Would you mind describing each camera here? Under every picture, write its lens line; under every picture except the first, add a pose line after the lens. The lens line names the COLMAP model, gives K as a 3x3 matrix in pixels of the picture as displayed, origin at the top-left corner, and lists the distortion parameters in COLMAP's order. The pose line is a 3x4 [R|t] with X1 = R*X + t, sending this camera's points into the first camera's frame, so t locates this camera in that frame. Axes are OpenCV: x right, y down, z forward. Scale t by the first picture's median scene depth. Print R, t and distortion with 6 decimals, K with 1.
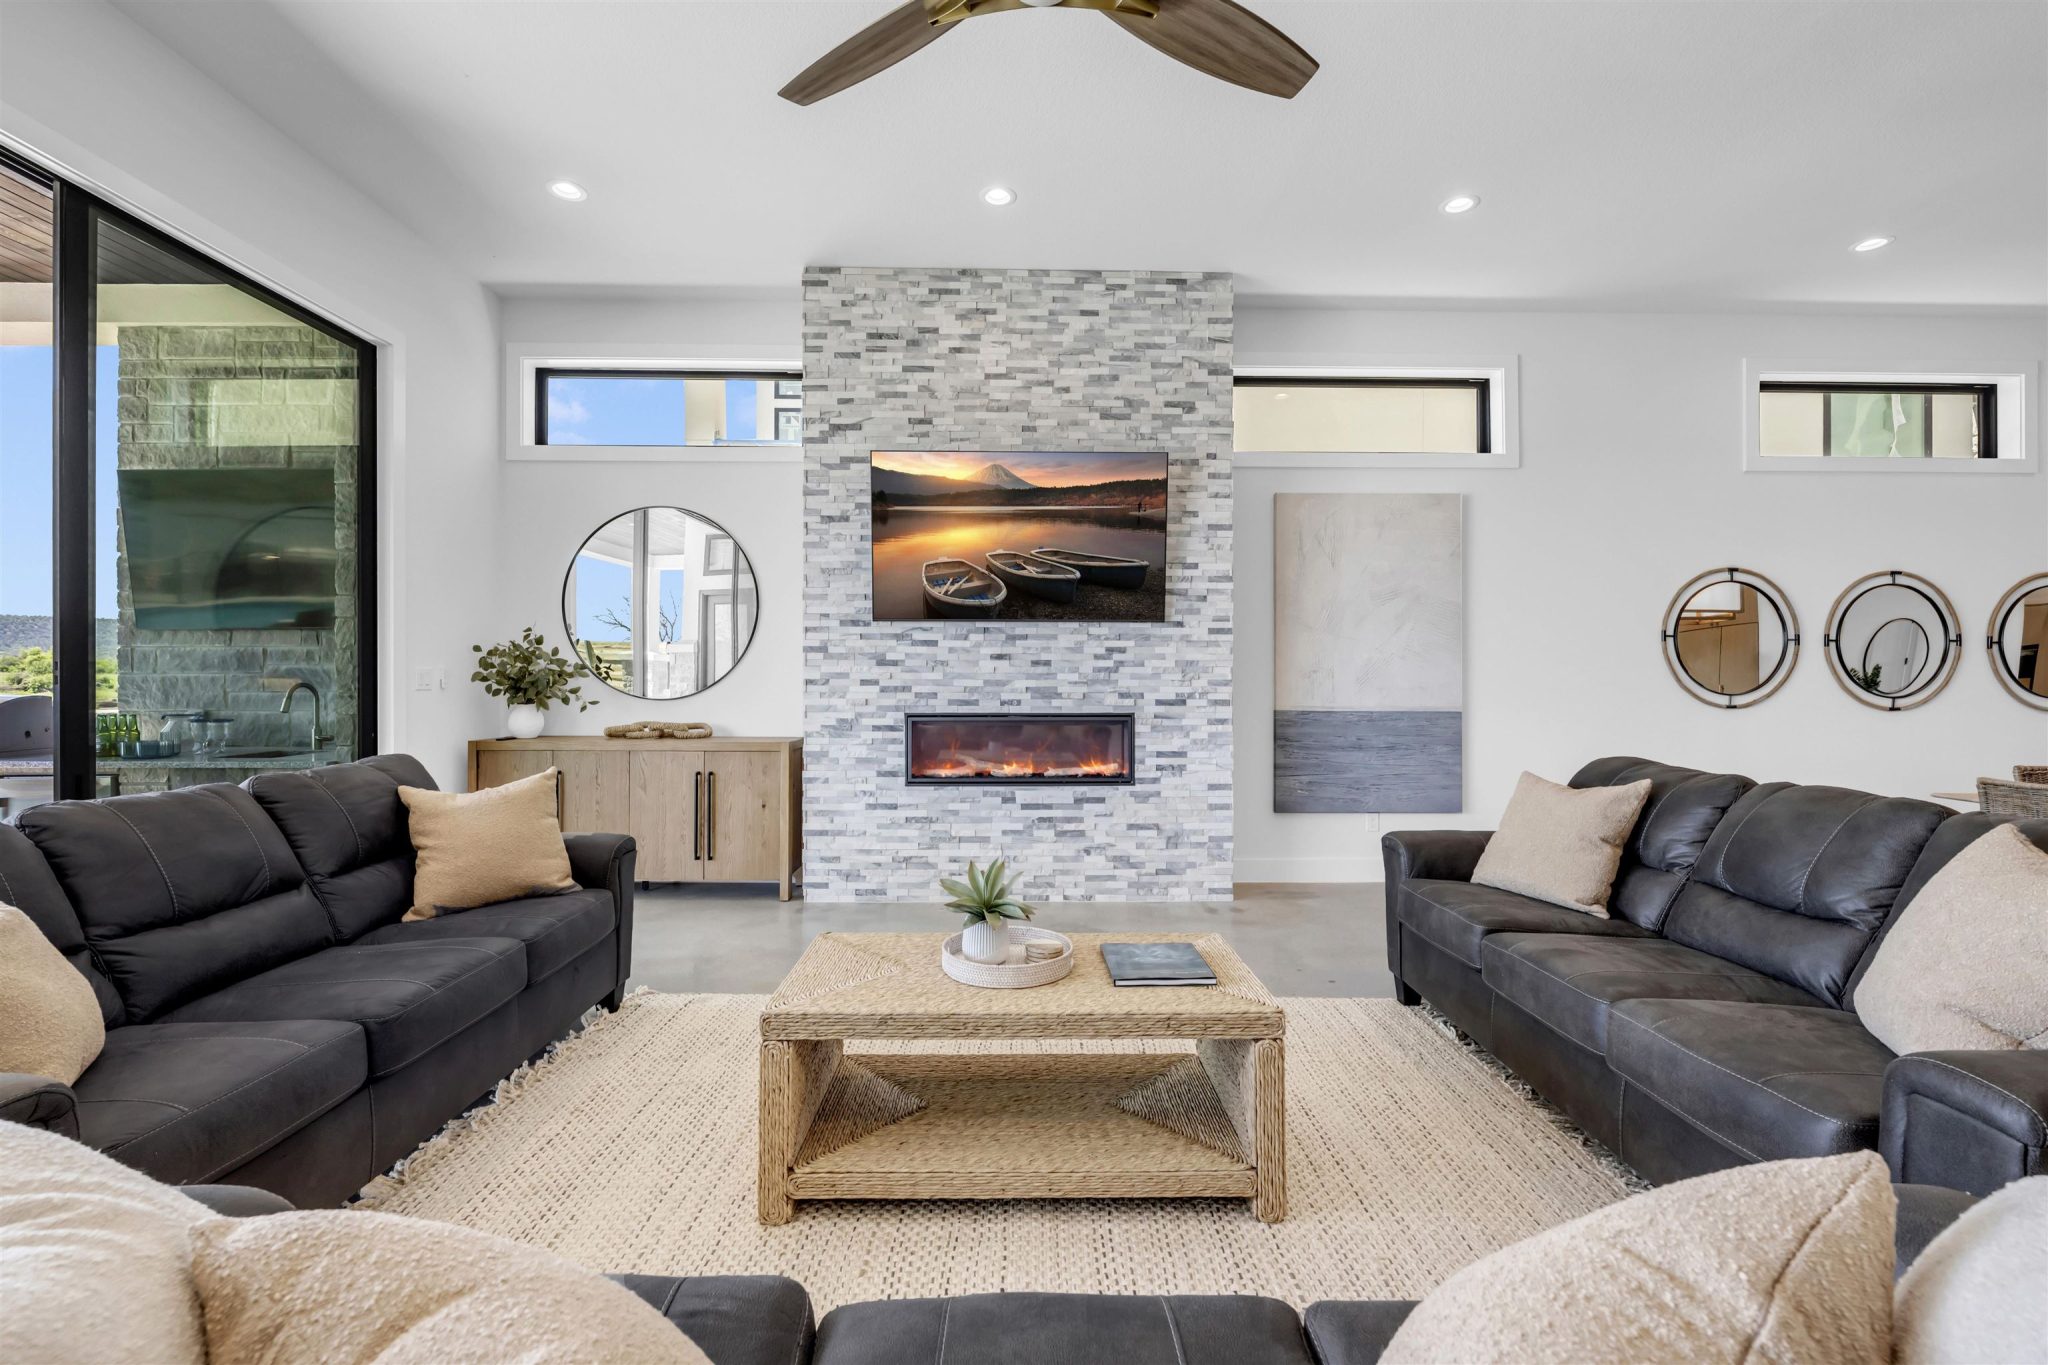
lens RADIAL K [[840.3, 0, 1021.0], [0, 840.3, 679.8], [0, 0, 1]] dist [-0.001424, -0.000003]
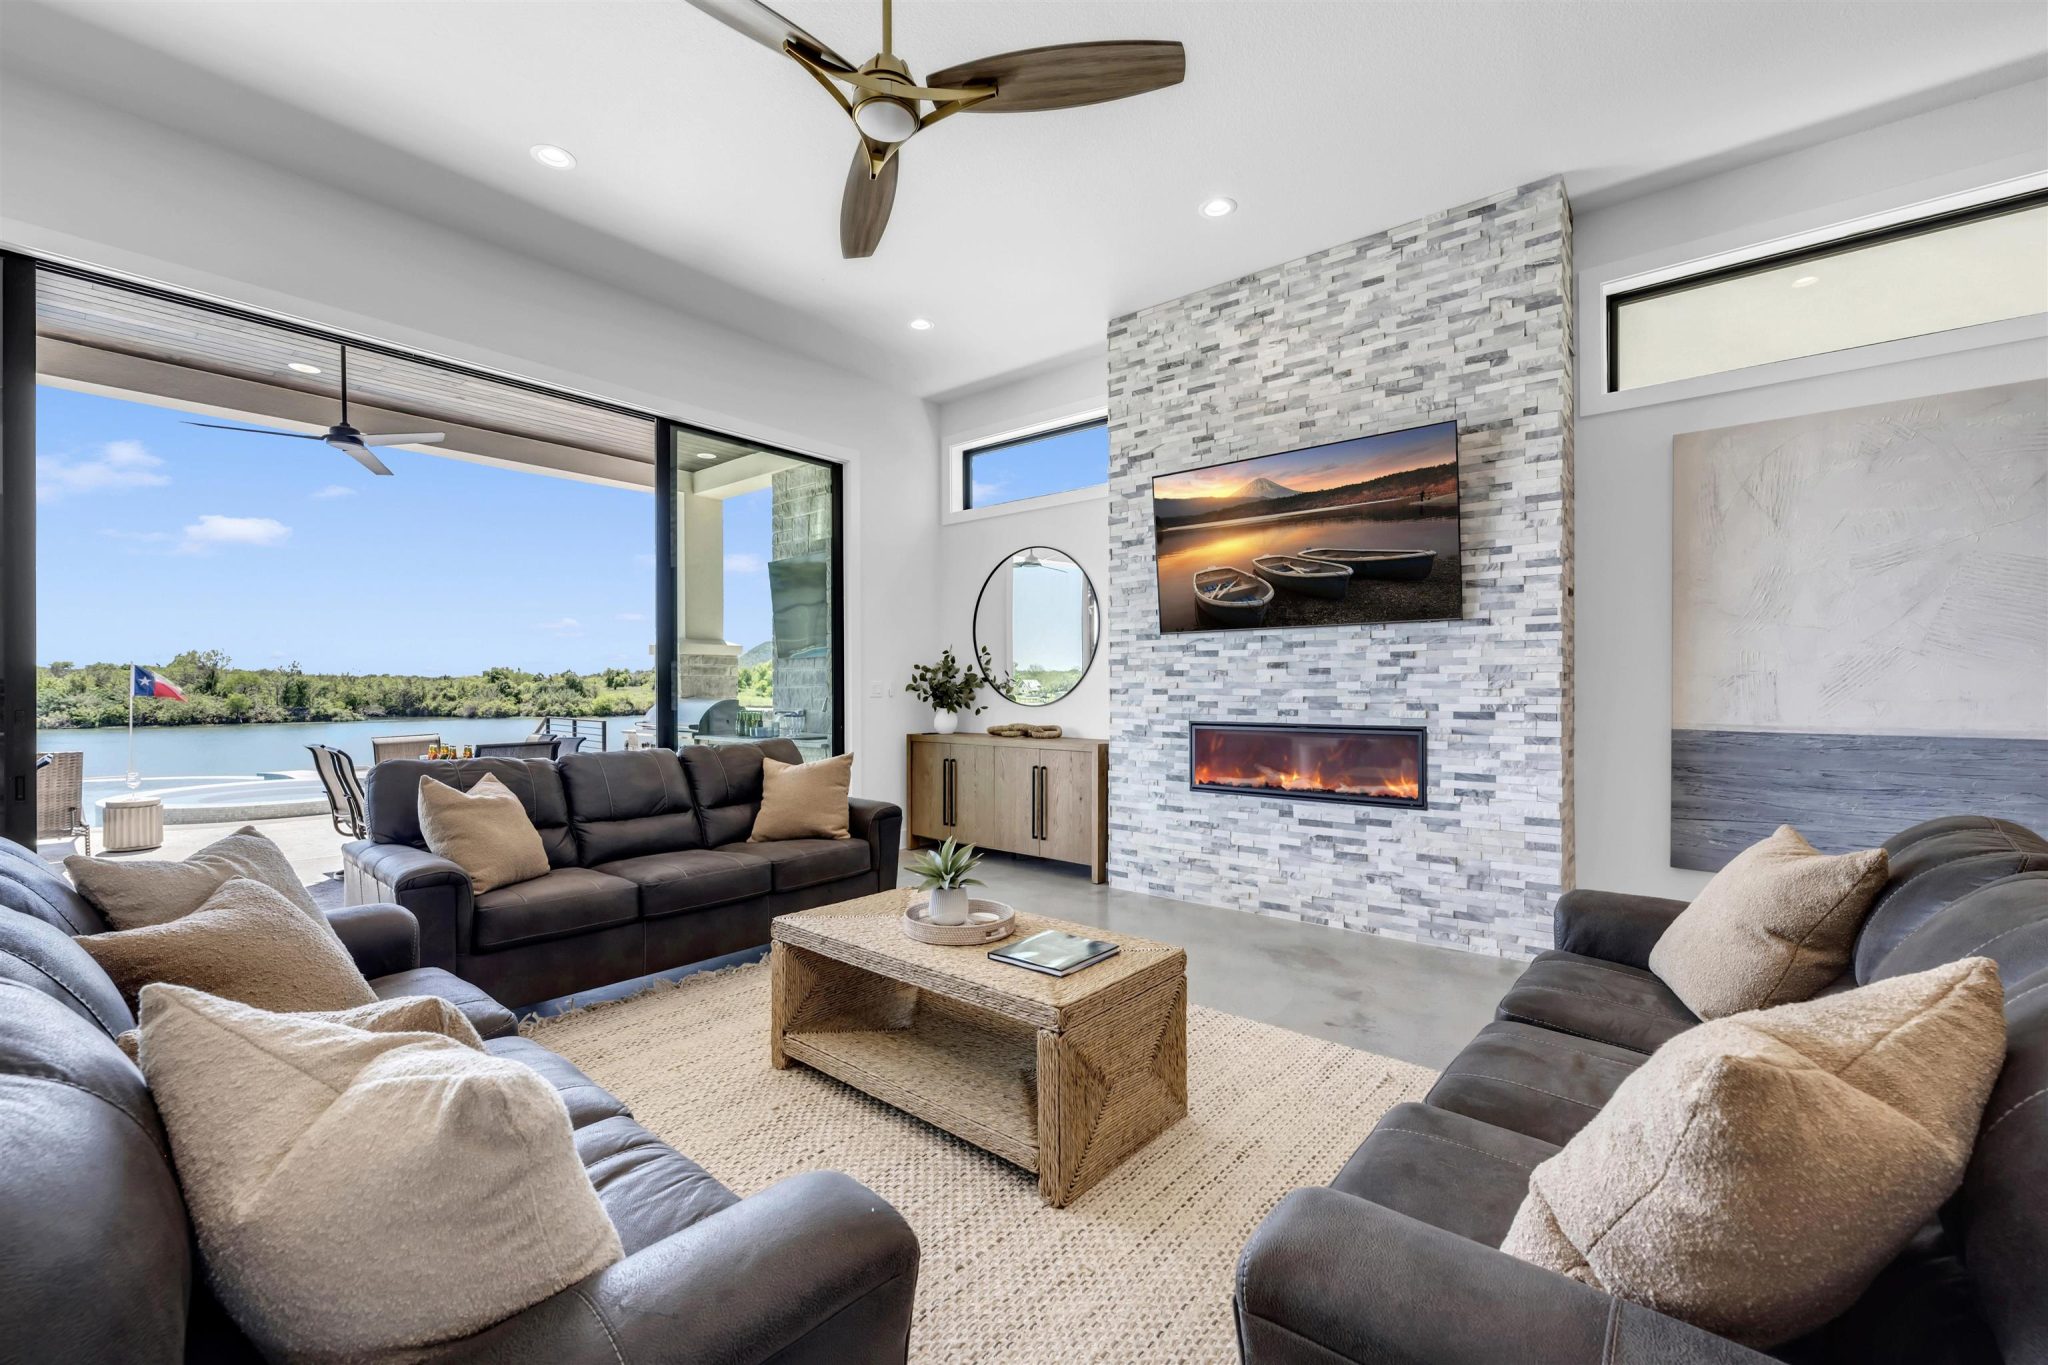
lens RADIAL K [[842.4, 0, 1032.8], [0, 842.4, 692.4], [0, 0, 1]] dist [-0.001447, -0.000418]
pose [[0.762015, 0.000480, -0.647559, 0.388955], [0.001704, 0.999995, 0.002746, 0.000798], [0.647557, -0.003196, 0.762010, 0.074539]]
